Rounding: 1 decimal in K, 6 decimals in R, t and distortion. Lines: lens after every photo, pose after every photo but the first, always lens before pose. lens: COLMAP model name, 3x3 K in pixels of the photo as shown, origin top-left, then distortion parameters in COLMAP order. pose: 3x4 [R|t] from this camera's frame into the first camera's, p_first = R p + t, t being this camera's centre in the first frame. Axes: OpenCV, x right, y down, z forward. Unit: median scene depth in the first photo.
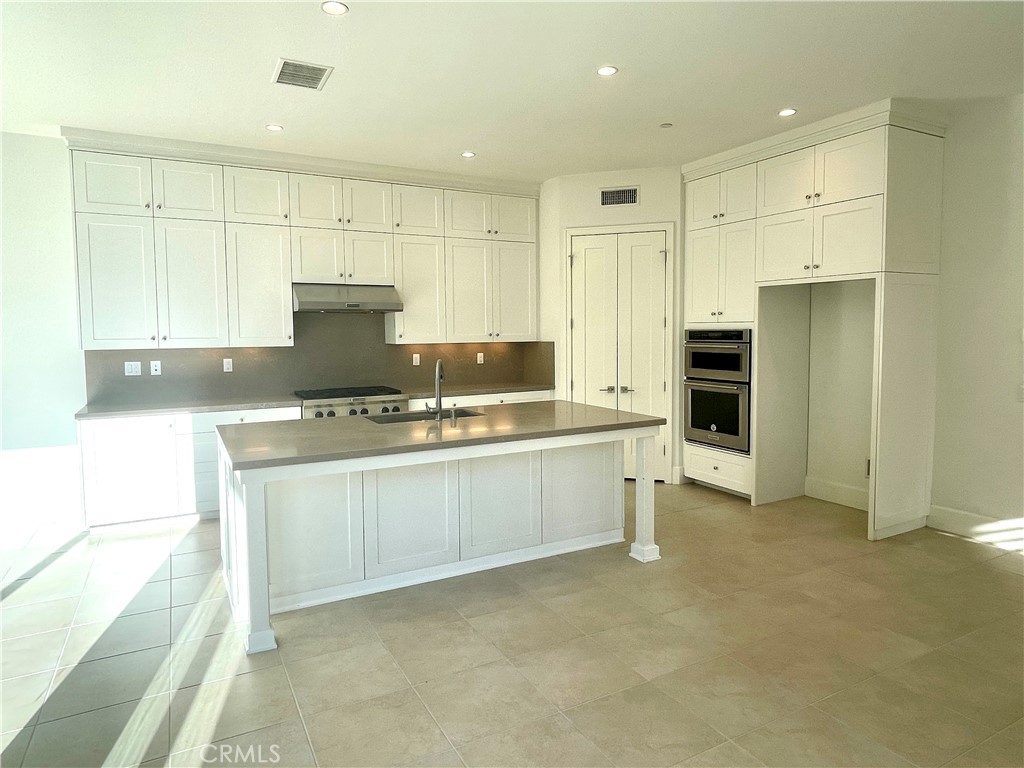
lens RADIAL K [[640.3, 0, 511.8], [0, 640.3, 367.7], [0, 0, 1]] dist [0.000574, 0.000678]
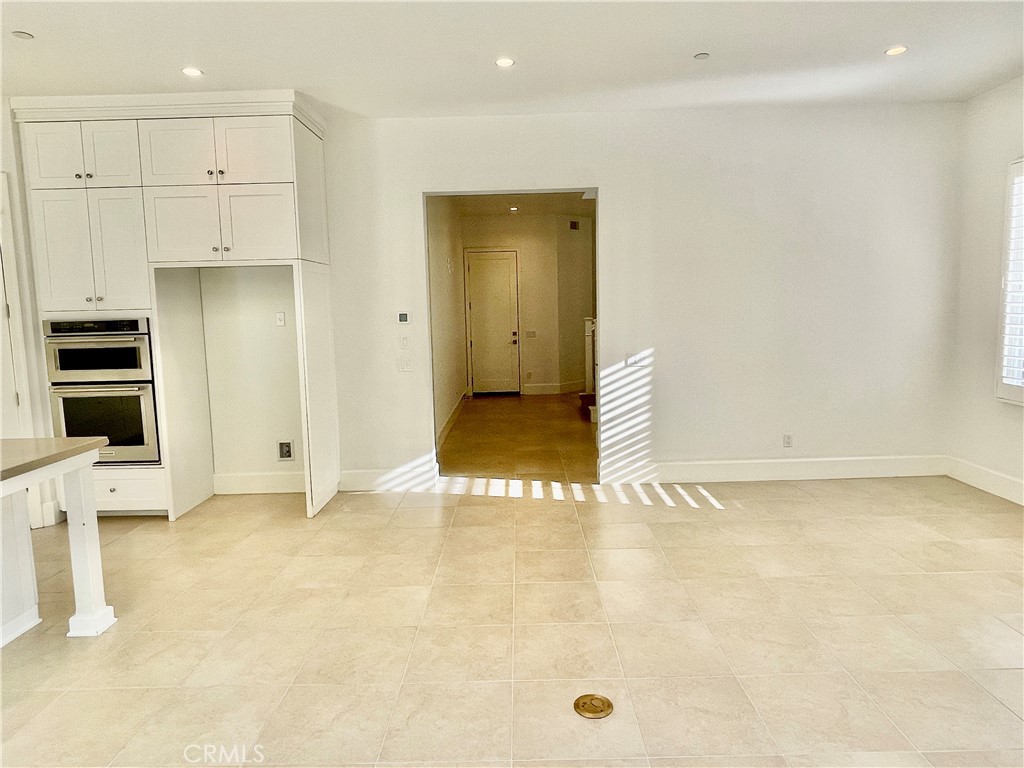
lens RADIAL K [[640.3, 0, 511.8], [0, 640.3, 367.7], [0, 0, 1]] dist [0.000574, 0.000678]
pose [[0.472357, -0.088100, 0.876993, -0.149112], [0.075006, 0.995401, 0.059596, -0.008686], [-0.878210, 0.037629, 0.476792, 0.173896]]
